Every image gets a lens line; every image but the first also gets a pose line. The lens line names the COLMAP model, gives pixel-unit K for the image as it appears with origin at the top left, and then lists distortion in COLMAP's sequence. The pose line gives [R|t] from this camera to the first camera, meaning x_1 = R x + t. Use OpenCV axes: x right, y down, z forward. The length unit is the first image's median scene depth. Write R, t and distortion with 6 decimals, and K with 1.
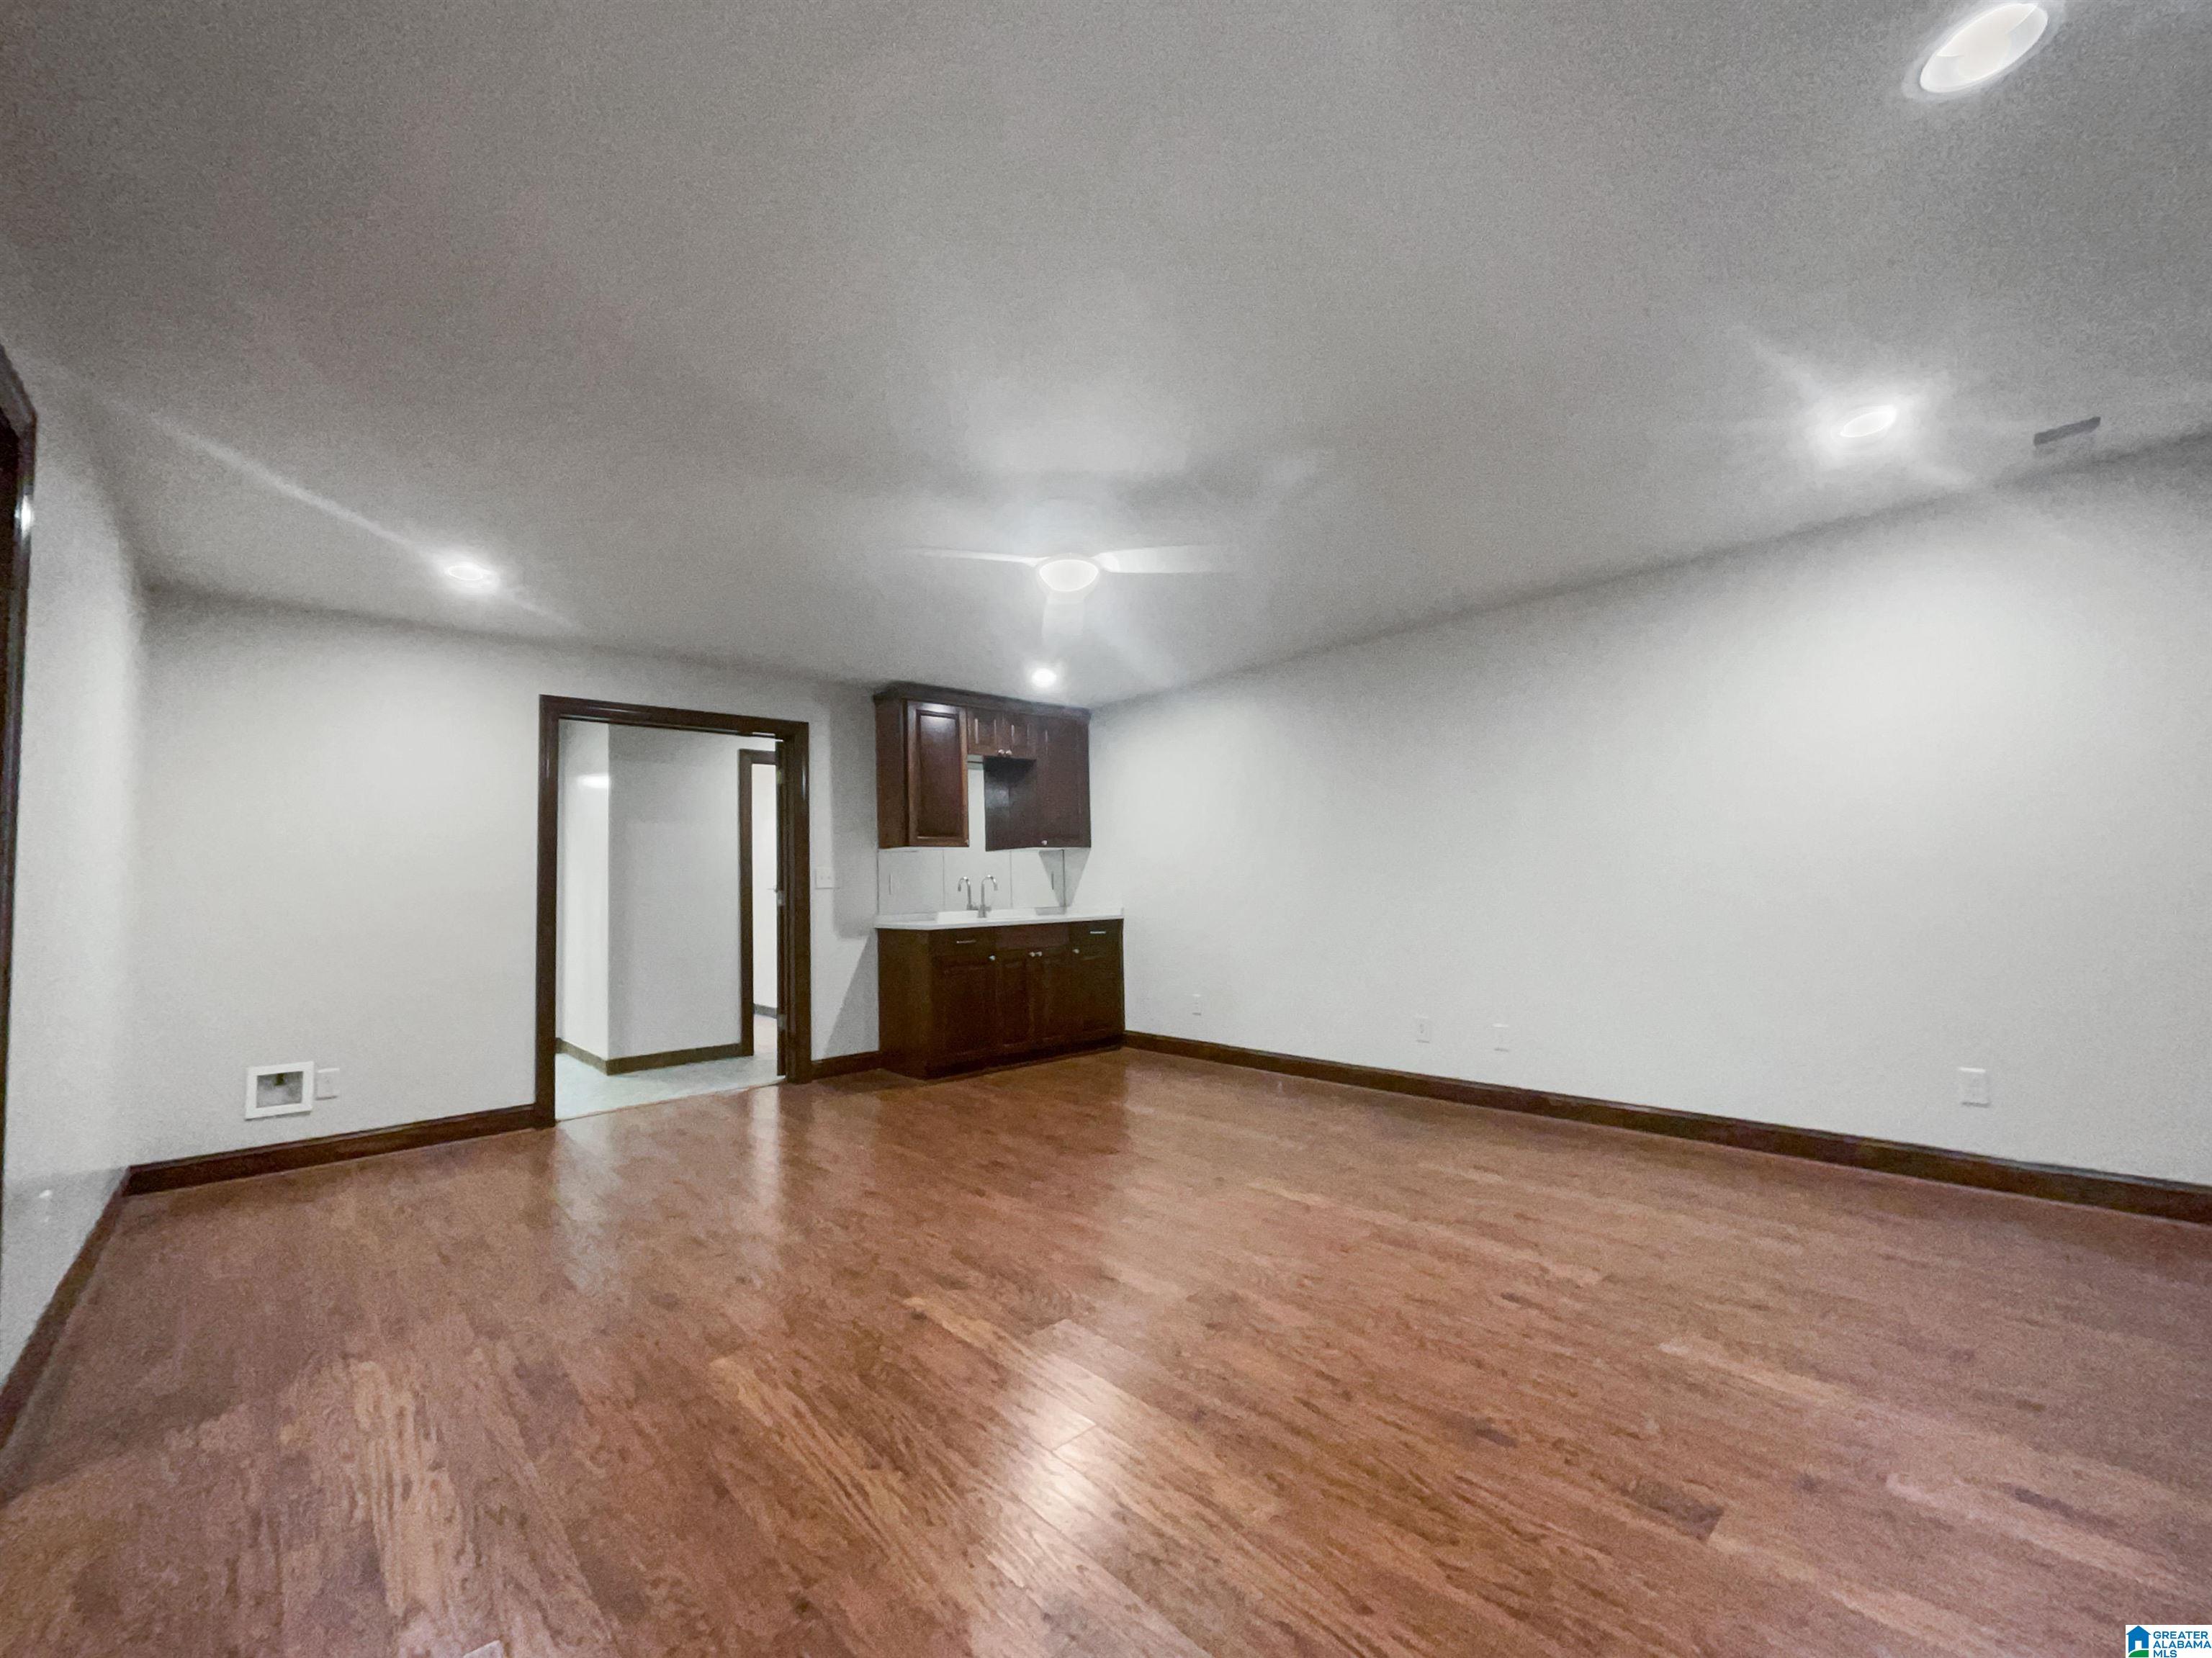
lens RADIAL K [[922.3, 0, 1091.0], [0, 922.3, 829.4], [0, 0, 1]] dist [-0.000283, -0.000049]
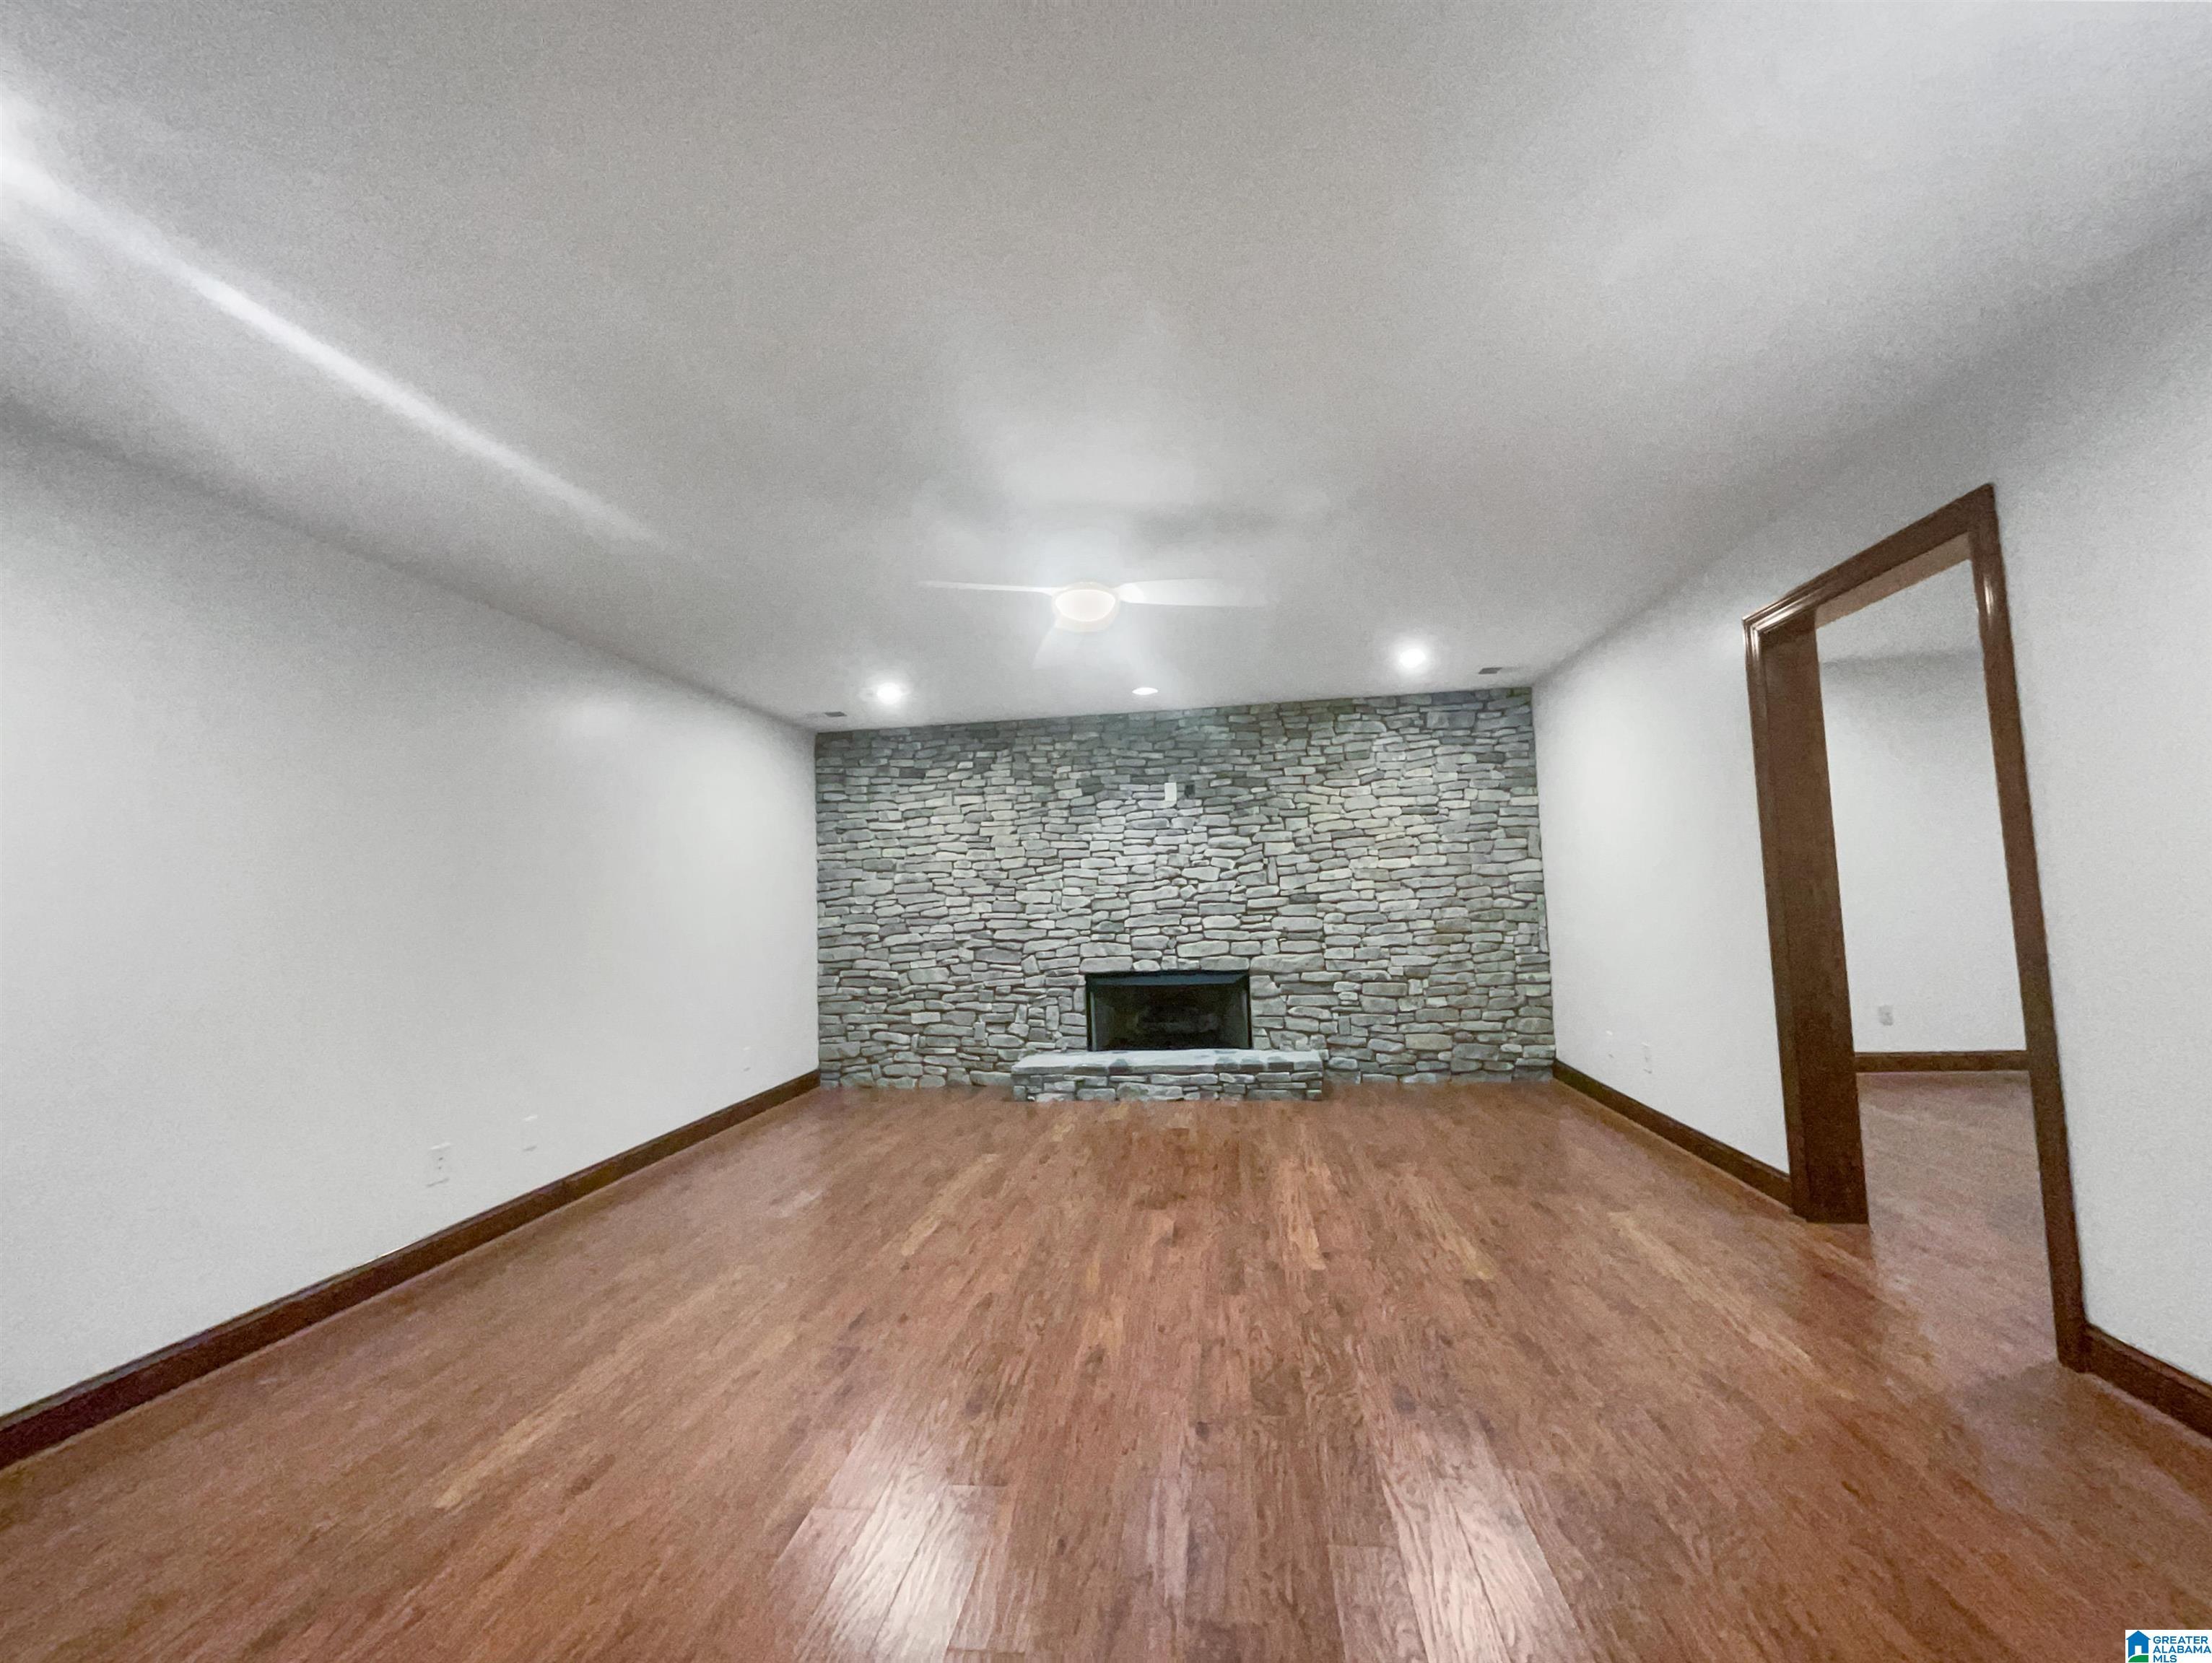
lens RADIAL K [[922.3, 0, 1091.0], [0, 922.3, 831.9], [0, 0, 1]] dist [-0.000283, -0.000049]
pose [[-0.652488, 0.104559, 0.750551, -0.957377], [0.004752, 0.990980, -0.133922, 0.115719], [-0.757784, -0.083816, -0.647100, 2.050290]]
